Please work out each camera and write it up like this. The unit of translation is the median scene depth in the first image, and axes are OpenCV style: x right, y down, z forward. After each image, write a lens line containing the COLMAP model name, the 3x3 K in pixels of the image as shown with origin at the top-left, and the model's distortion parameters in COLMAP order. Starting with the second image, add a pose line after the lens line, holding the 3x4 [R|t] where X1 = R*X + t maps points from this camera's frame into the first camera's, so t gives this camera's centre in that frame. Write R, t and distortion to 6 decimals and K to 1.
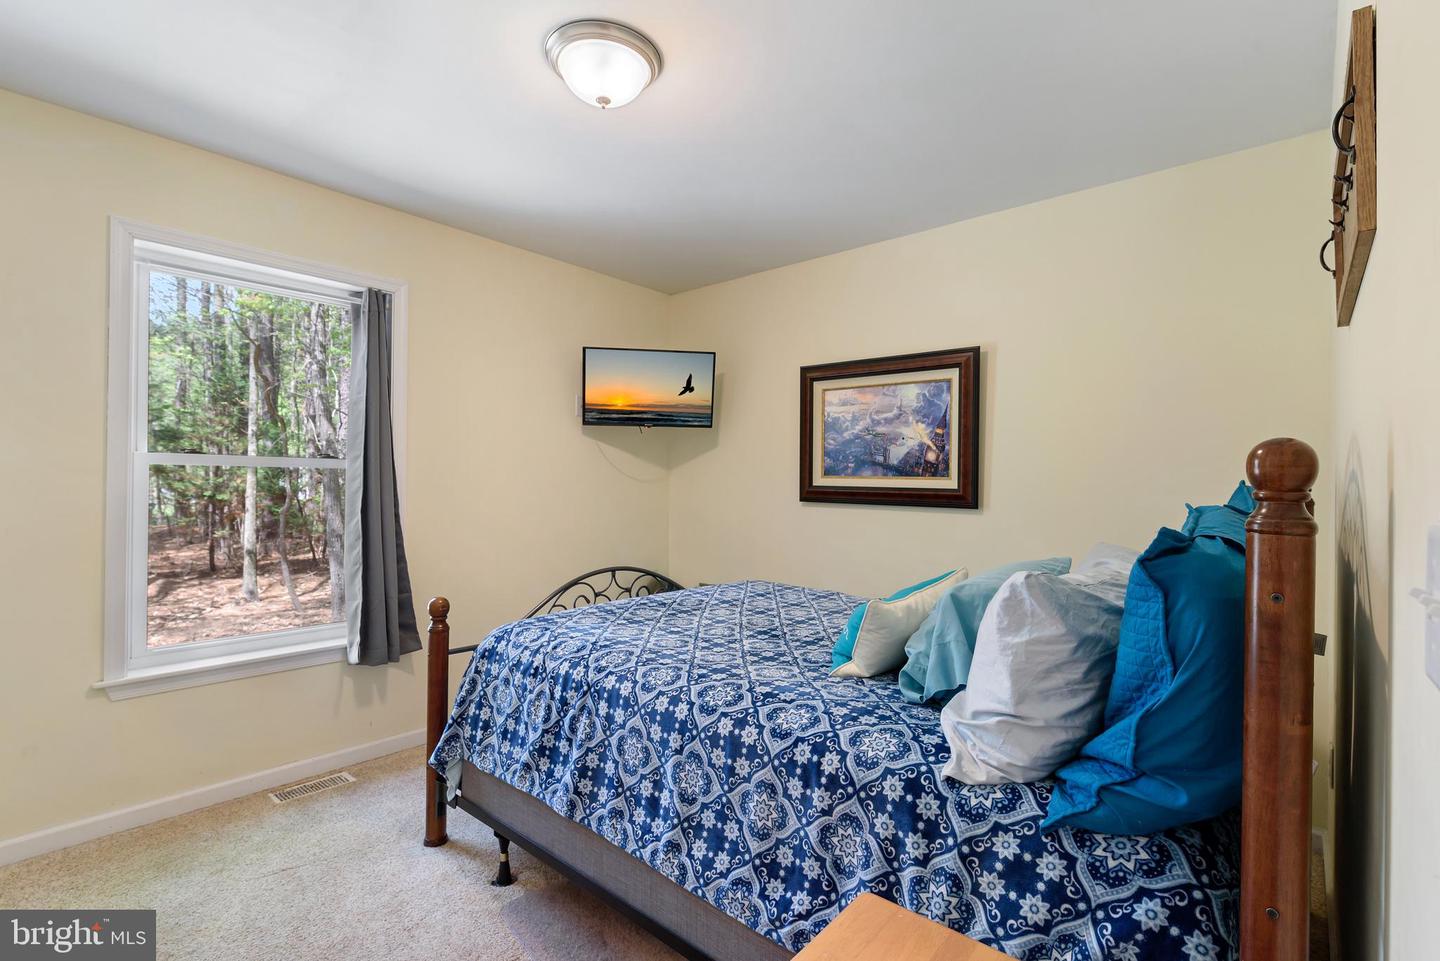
lens RADIAL K [[695.9, 0, 731.9], [0, 695.9, 476.9], [0, 0, 1]] dist [0.006352, -0.000335]
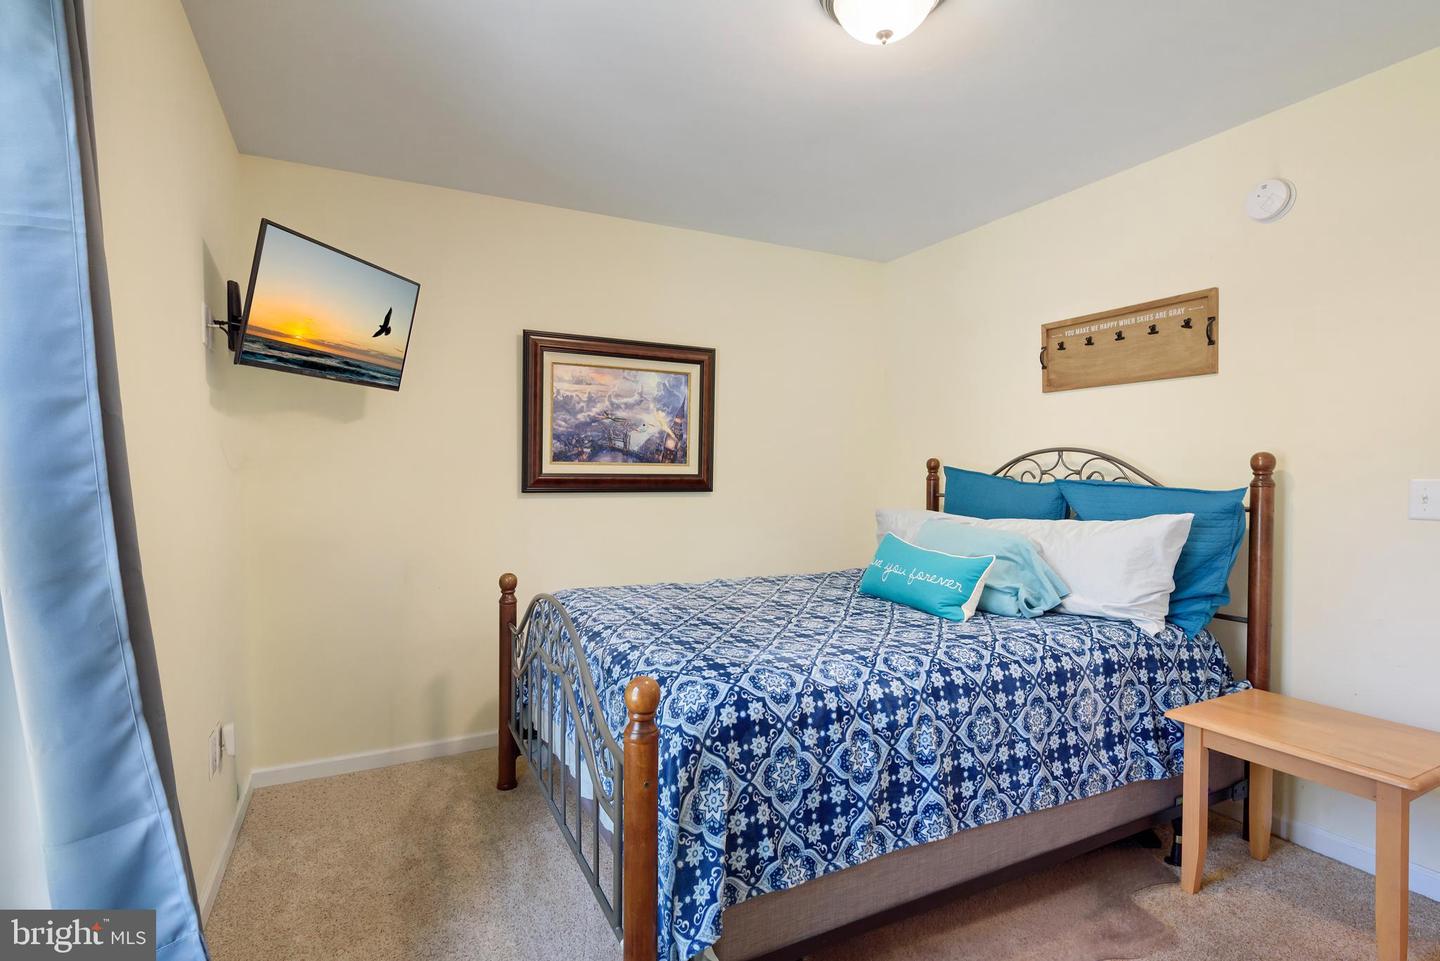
lens RADIAL K [[695.9, 0, 730.5], [0, 695.9, 485.1], [0, 0, 1]] dist [0.006352, -0.000335]
pose [[0.356089, -0.029200, 0.933996, -0.643899], [-0.001221, 0.999496, 0.031713, -0.000442], [-0.934451, -0.012433, 0.355874, 0.517132]]
